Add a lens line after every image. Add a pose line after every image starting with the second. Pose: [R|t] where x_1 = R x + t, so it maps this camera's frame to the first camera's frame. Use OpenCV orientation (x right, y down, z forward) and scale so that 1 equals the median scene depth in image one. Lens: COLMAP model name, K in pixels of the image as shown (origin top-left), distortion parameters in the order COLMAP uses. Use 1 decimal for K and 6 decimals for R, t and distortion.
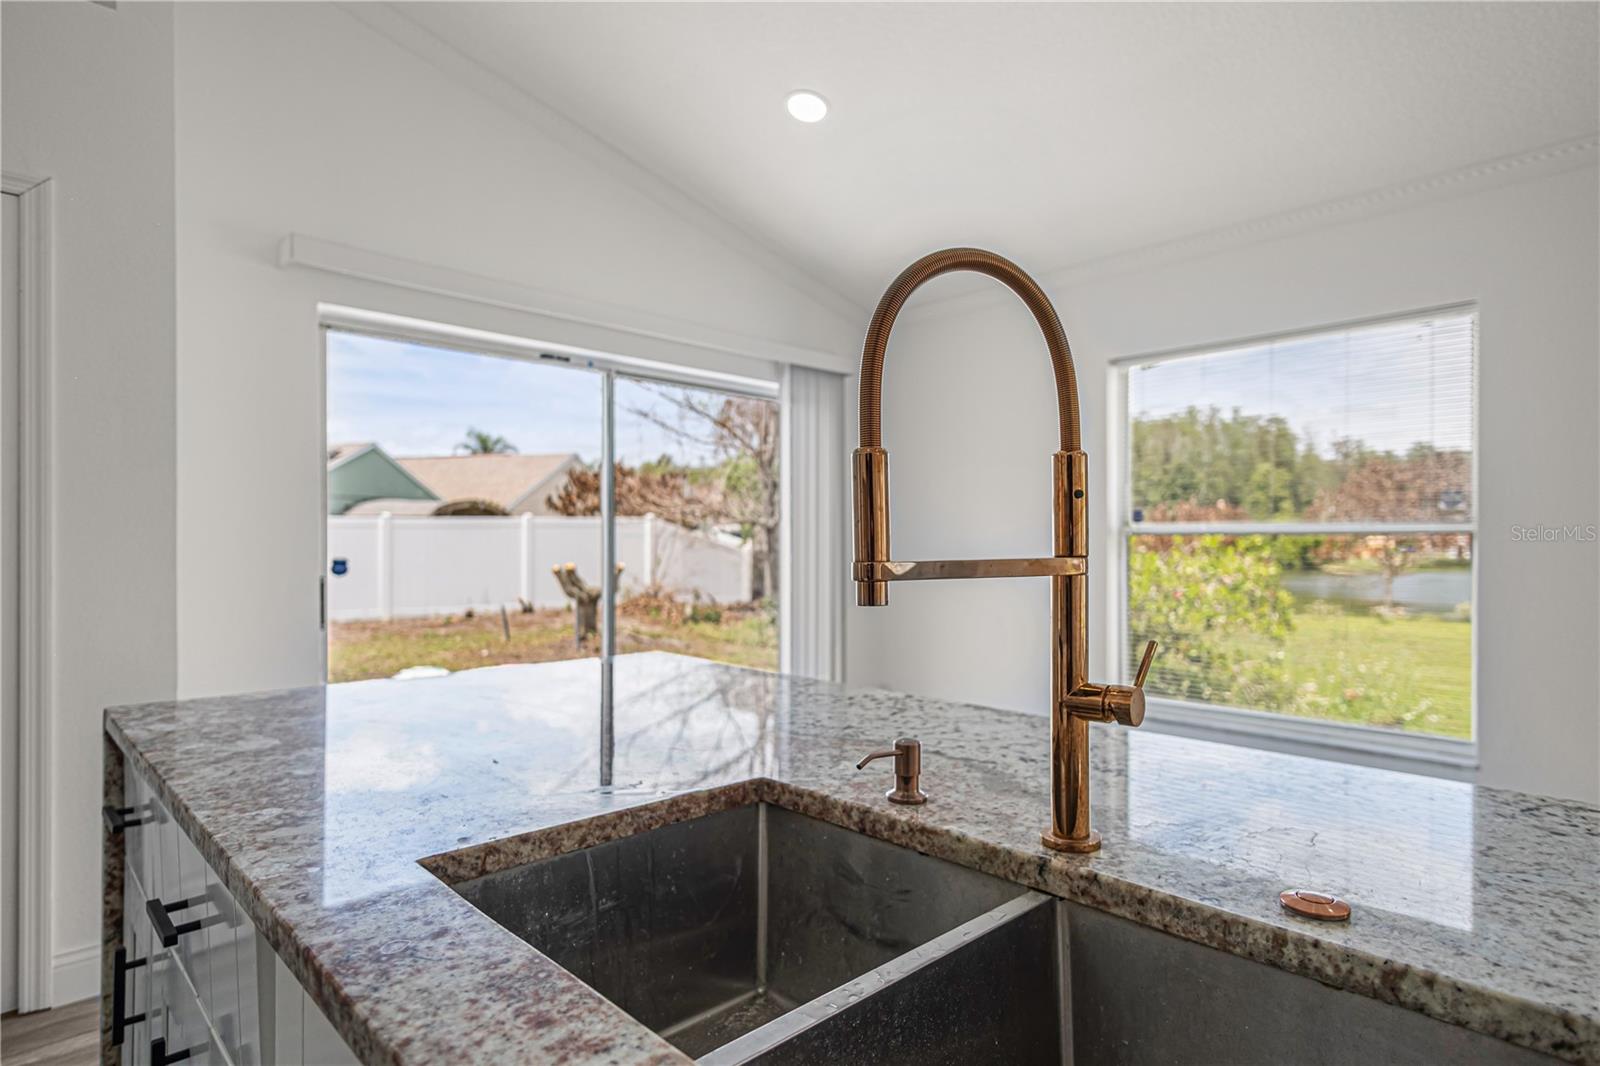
lens RADIAL K [[891.1, 0, 793.2], [0, 891.1, 543.4], [0, 0, 1]] dist [0.006636, -0.001584]
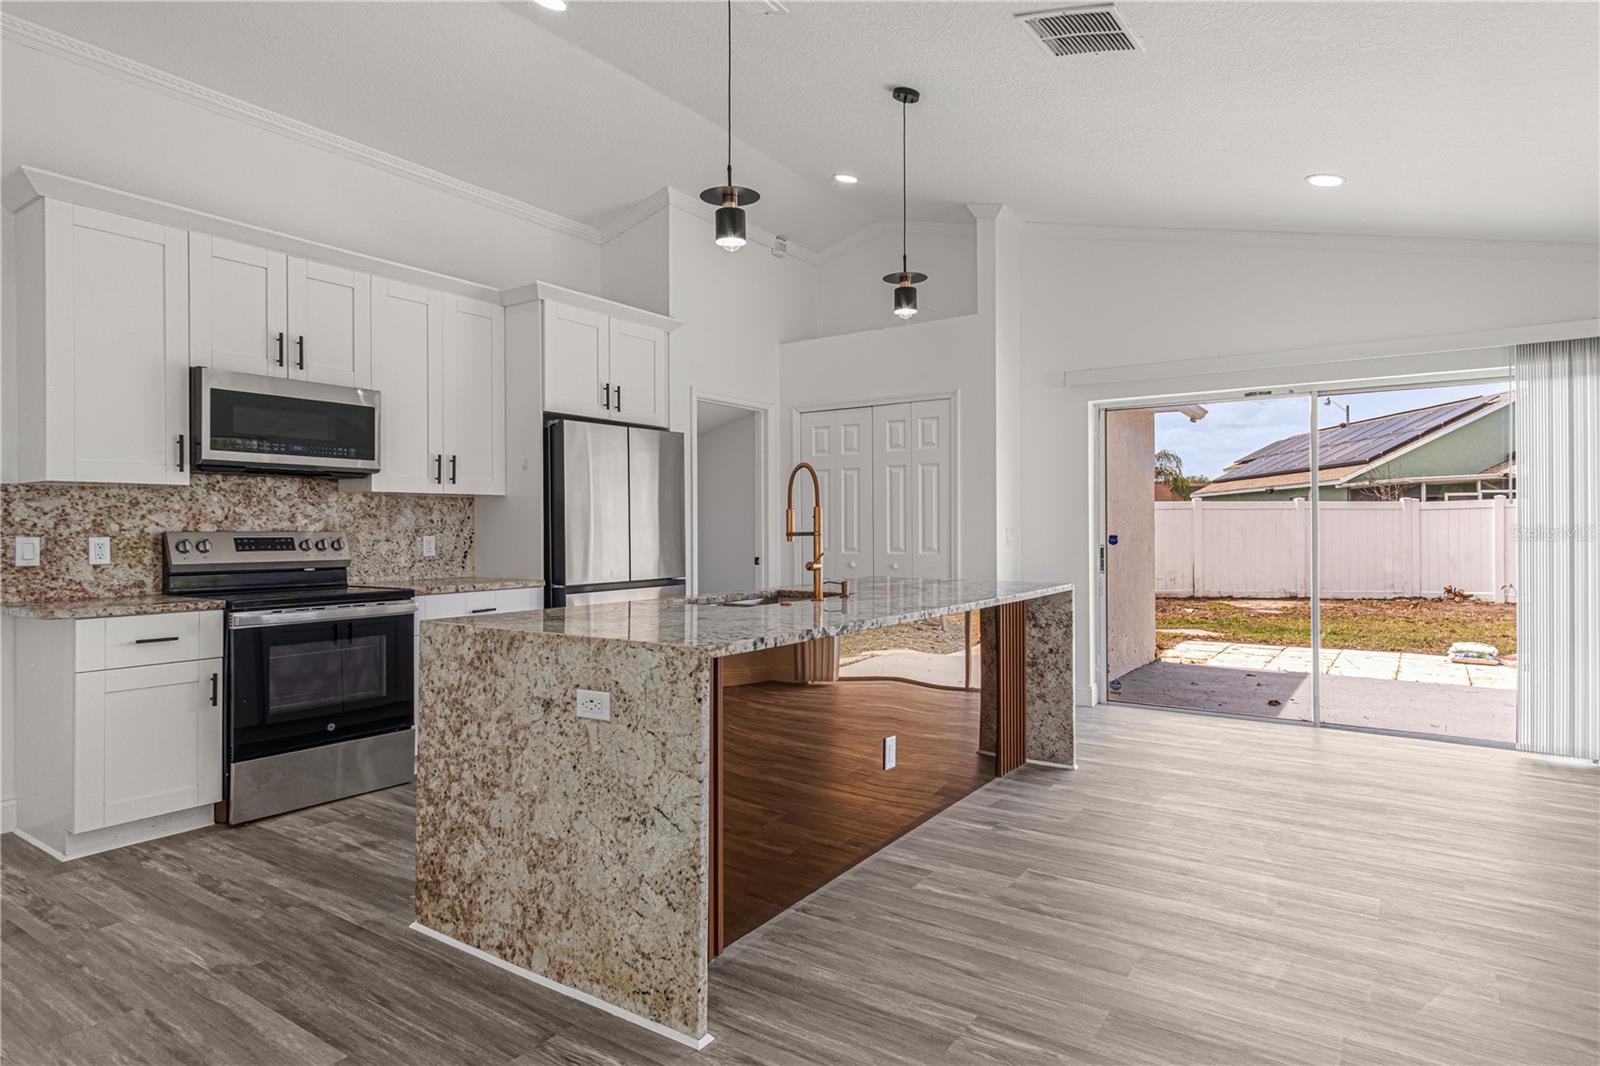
lens RADIAL K [[891.1, 0, 786.8], [0, 891.1, 526.1], [0, 0, 1]] dist [0.006636, -0.001584]
pose [[0.217301, -0.003347, -0.976099, 0.290034], [0.004921, 0.999985, -0.002333, -0.000097], [0.976092, -0.004297, 0.217314, -0.008976]]
